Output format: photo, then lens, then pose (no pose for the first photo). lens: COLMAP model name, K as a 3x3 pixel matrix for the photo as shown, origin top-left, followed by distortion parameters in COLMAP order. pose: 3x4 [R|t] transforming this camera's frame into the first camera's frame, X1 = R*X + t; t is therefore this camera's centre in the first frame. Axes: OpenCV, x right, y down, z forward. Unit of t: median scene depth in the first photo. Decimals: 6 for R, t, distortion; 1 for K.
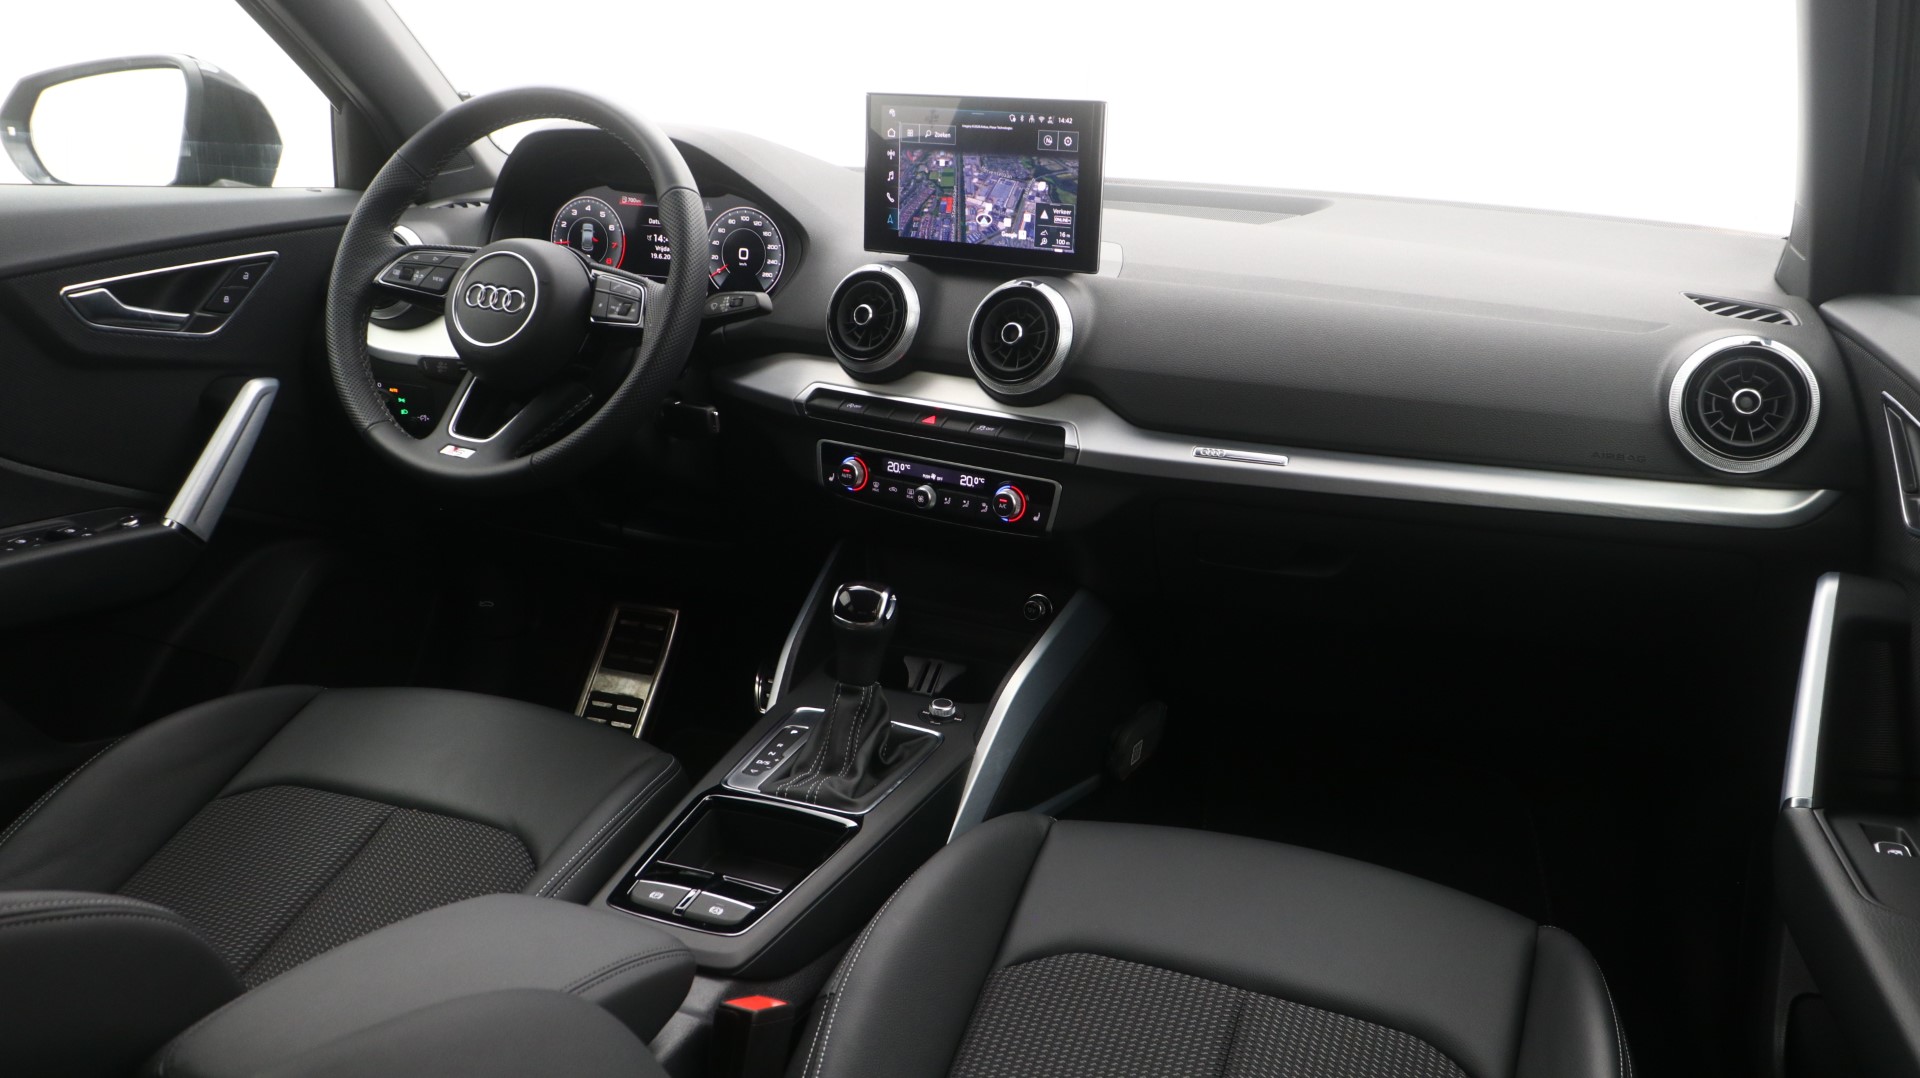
lens RADIAL K [[1531.5, 0, 967.7], [0, 1531.5, 546.8], [0, 0, 1]] dist [-0.014807, 0.015819]
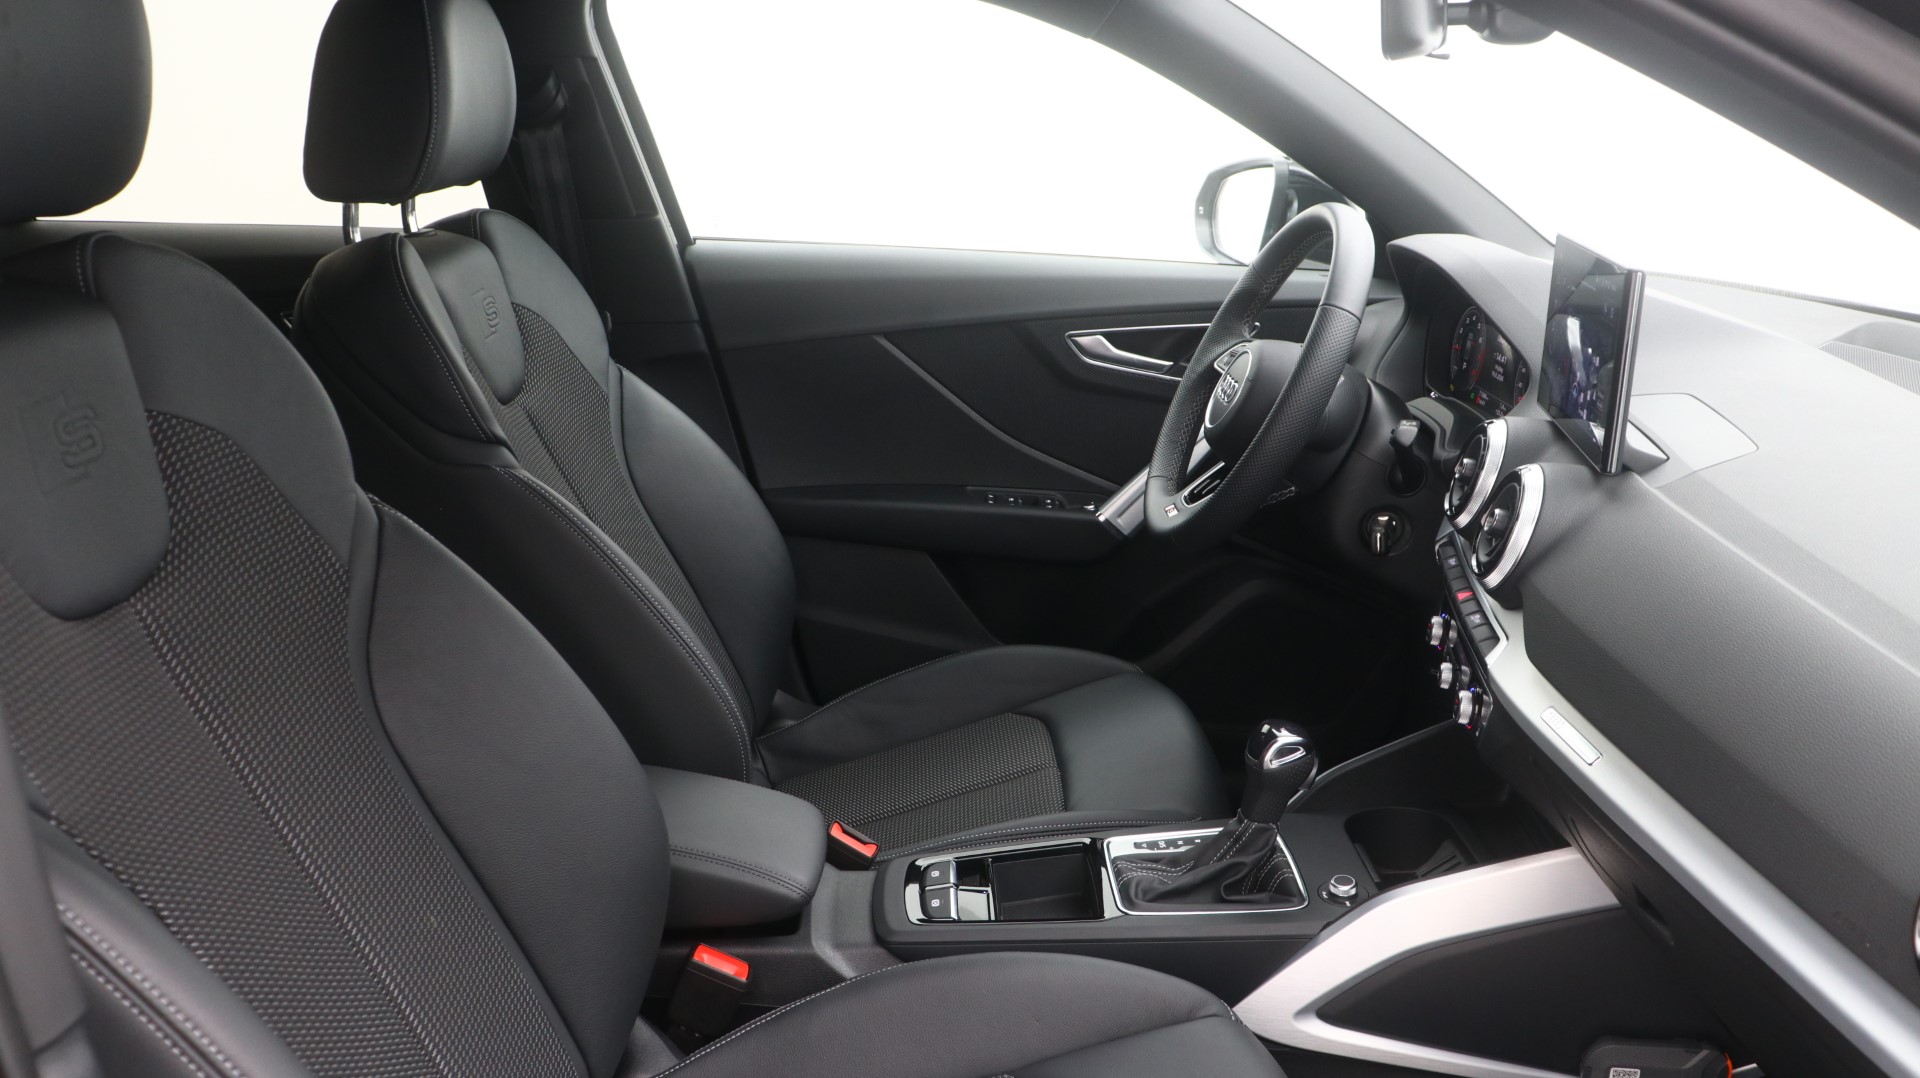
lens RADIAL K [[1531.5, 0, 954.4], [0, 1531.5, 535.6], [0, 0, 1]] dist [-0.014807, 0.015819]
pose [[0.390685, 0.243146, -0.887832, 0.644532], [-0.255513, 0.955229, 0.149166, -0.172175], [0.884352, 0.168575, 0.435321, 0.327432]]
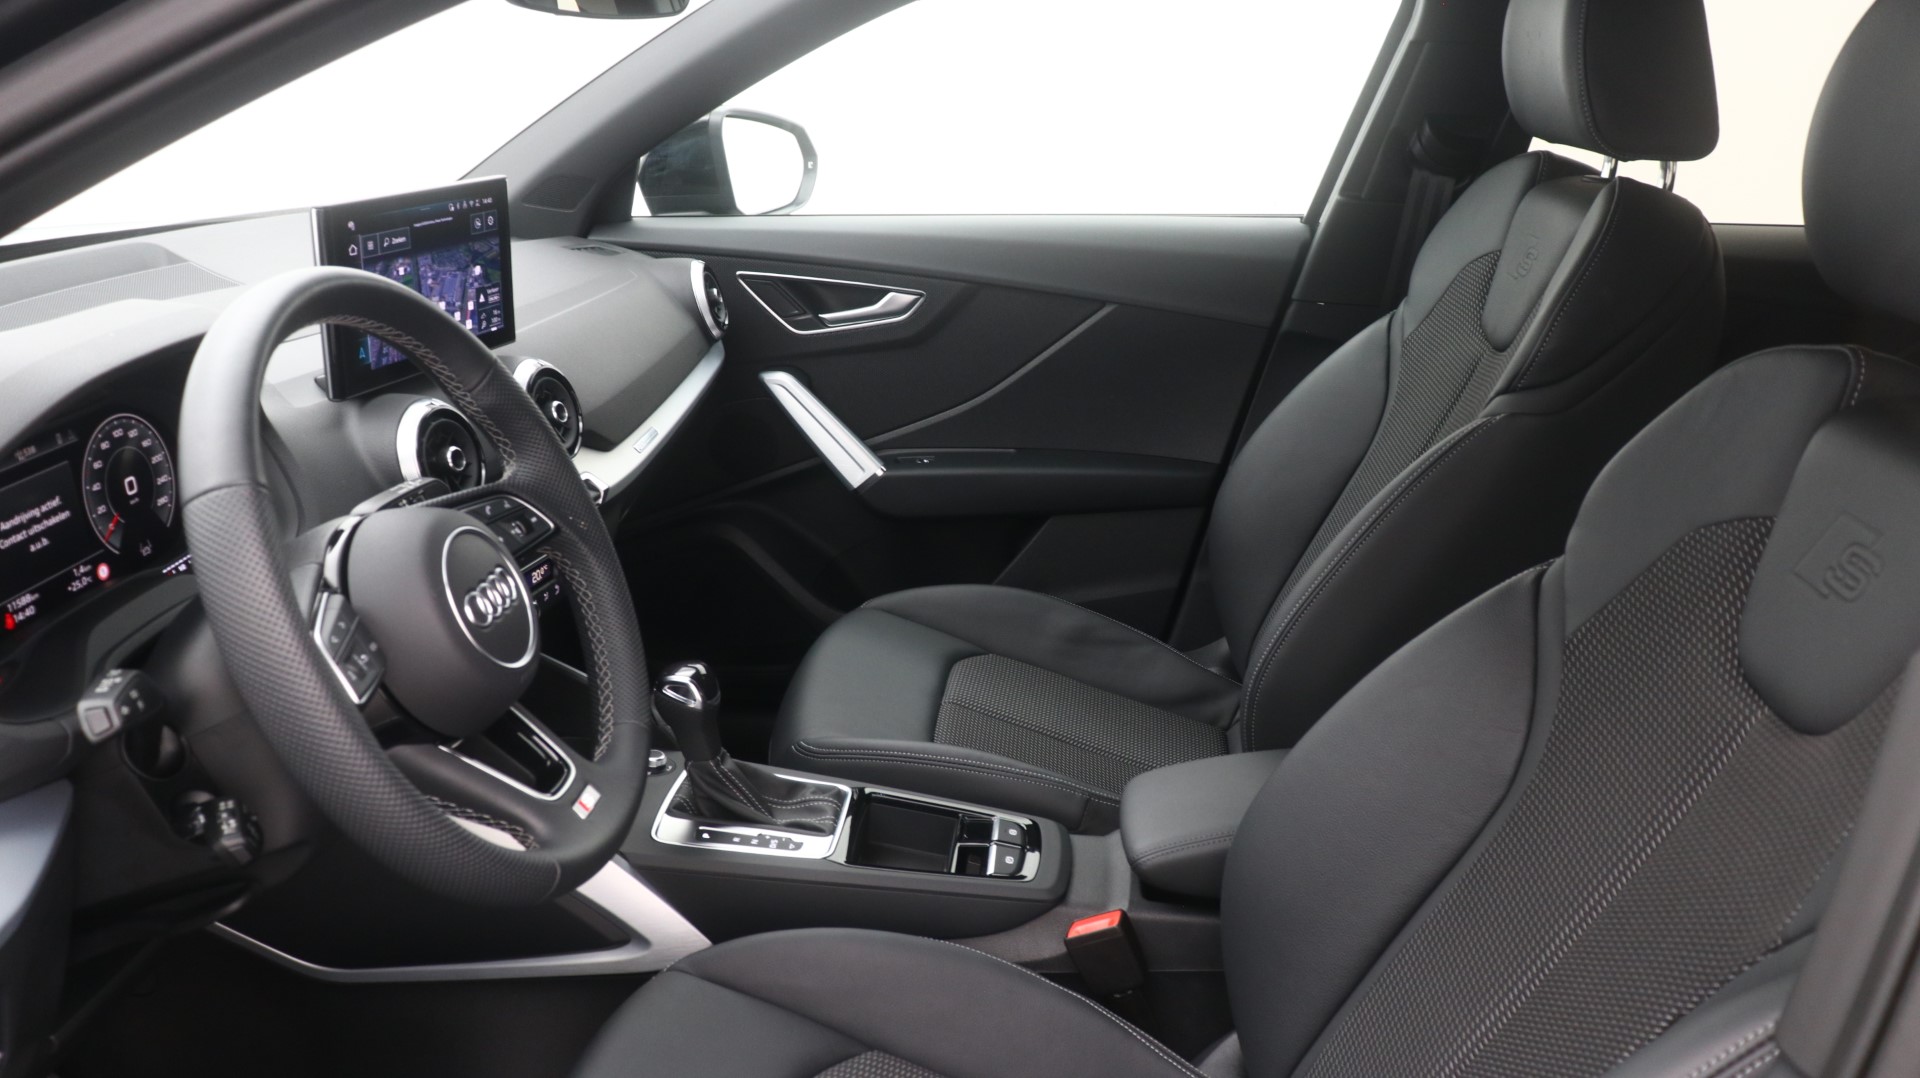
lens RADIAL K [[1531.5, 0, 959.8], [0, 1531.5, 540.6], [0, 0, 1]] dist [-0.014807, 0.015819]
pose [[-0.284134, -0.356086, 0.890208, -0.925826], [0.227587, 0.876891, 0.423399, -0.408939], [-0.931382, 0.322902, -0.168114, 0.893503]]
